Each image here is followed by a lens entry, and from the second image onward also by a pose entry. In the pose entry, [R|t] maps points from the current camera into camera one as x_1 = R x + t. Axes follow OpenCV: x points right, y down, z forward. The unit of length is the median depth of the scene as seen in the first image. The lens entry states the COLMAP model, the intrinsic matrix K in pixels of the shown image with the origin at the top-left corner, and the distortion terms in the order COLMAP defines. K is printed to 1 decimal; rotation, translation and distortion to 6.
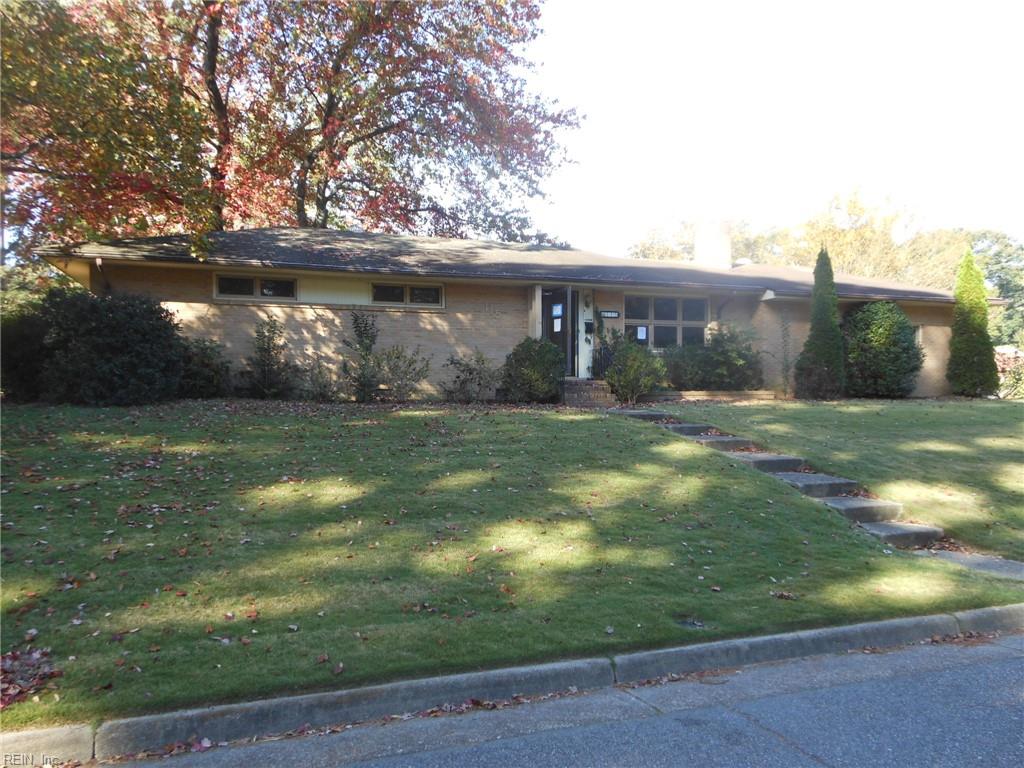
lens RADIAL K [[750.3, 0, 512.0], [0, 750.3, 384.0], [0, 0, 1]] dist [0.011390, 0.005110]
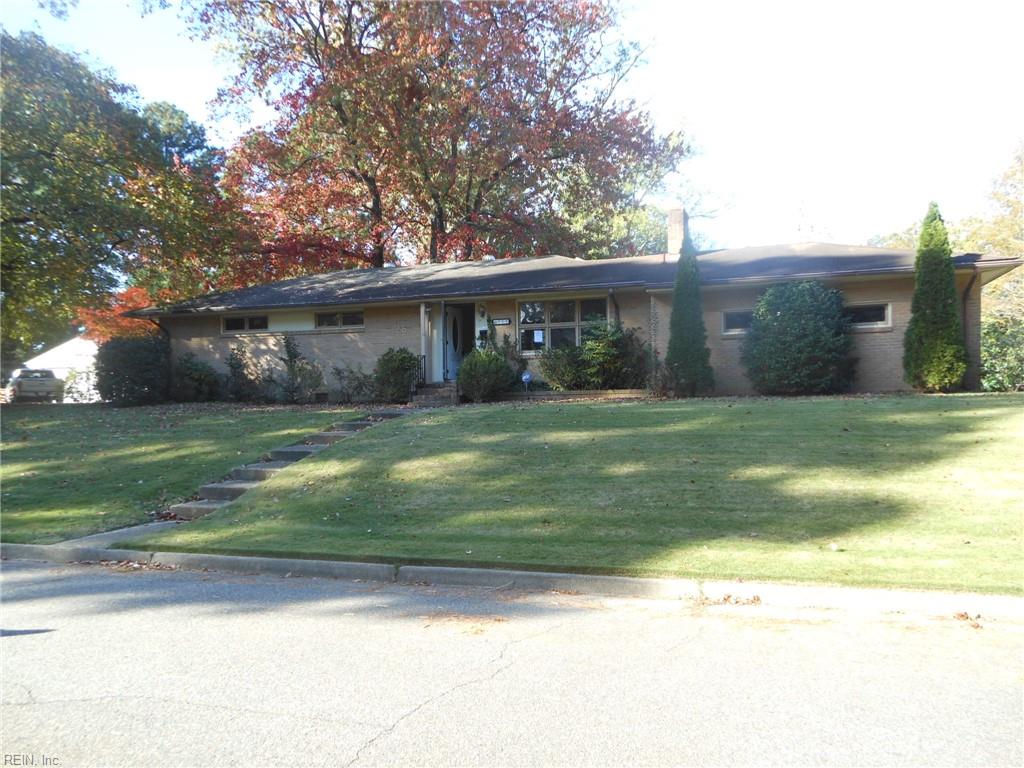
lens RADIAL K [[750.3, 0, 512.0], [0, 750.3, 384.0], [0, 0, 1]] dist [0.011390, 0.005110]
pose [[0.794132, -0.021822, -0.607354, 0.823614], [0.014043, 0.999747, -0.017559, 0.019466], [0.607583, 0.005415, 0.794237, 0.126408]]
